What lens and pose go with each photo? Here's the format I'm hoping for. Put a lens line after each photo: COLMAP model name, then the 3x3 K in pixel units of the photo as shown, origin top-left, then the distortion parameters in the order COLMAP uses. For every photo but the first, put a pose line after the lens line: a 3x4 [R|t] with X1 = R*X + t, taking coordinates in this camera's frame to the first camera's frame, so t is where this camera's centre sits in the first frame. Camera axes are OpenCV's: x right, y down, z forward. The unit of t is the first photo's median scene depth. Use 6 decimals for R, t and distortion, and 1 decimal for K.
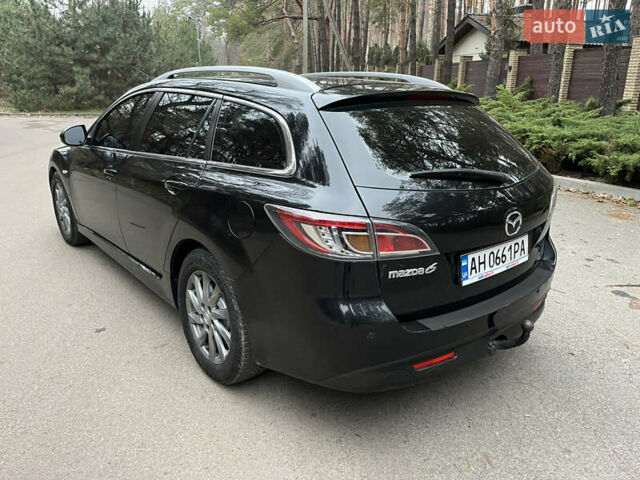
lens RADIAL K [[459.3, 0, 304.6], [0, 459.3, 242.3], [0, 0, 1]] dist [0.056547, -0.084517]
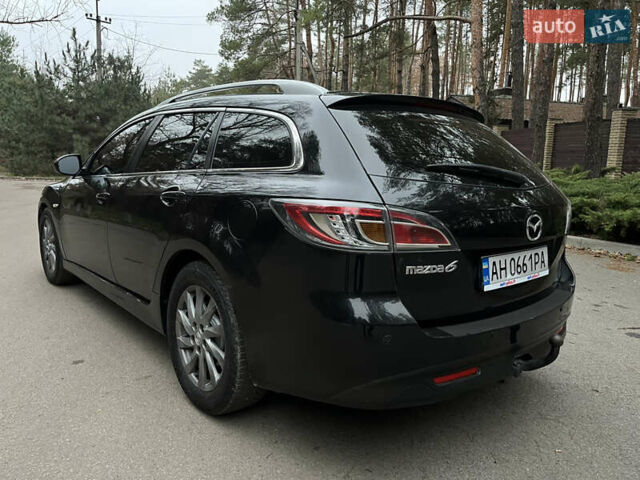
lens RADIAL K [[461.3, 0, 299.9], [0, 461.3, 239.2], [0, 0, 1]] dist [0.056120, -0.084078]
pose [[0.999753, 0.017887, 0.013196, -0.027968], [-0.015635, 0.987871, -0.154488, 0.110466], [-0.015800, 0.154243, 0.987907, 0.066983]]
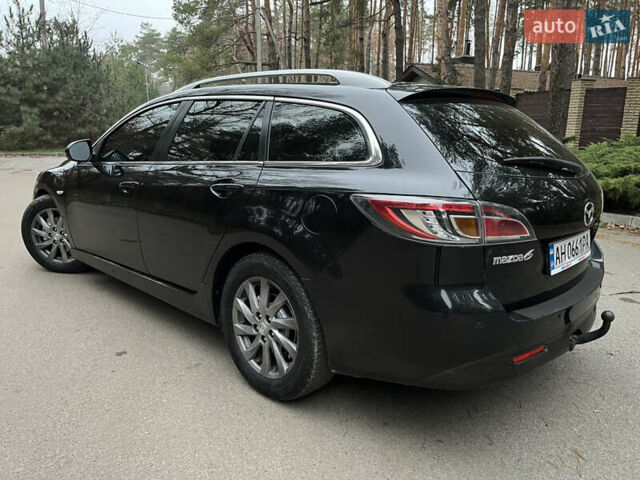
lens RADIAL K [[459.3, 0, 304.6], [0, 459.3, 242.3], [0, 0, 1]] dist [0.056547, -0.084517]
pose [[0.994670, -0.016292, 0.101817, -0.220857], [0.025014, 0.996068, -0.084982, 0.074674], [-0.100032, 0.087076, 0.991167, 0.051934]]
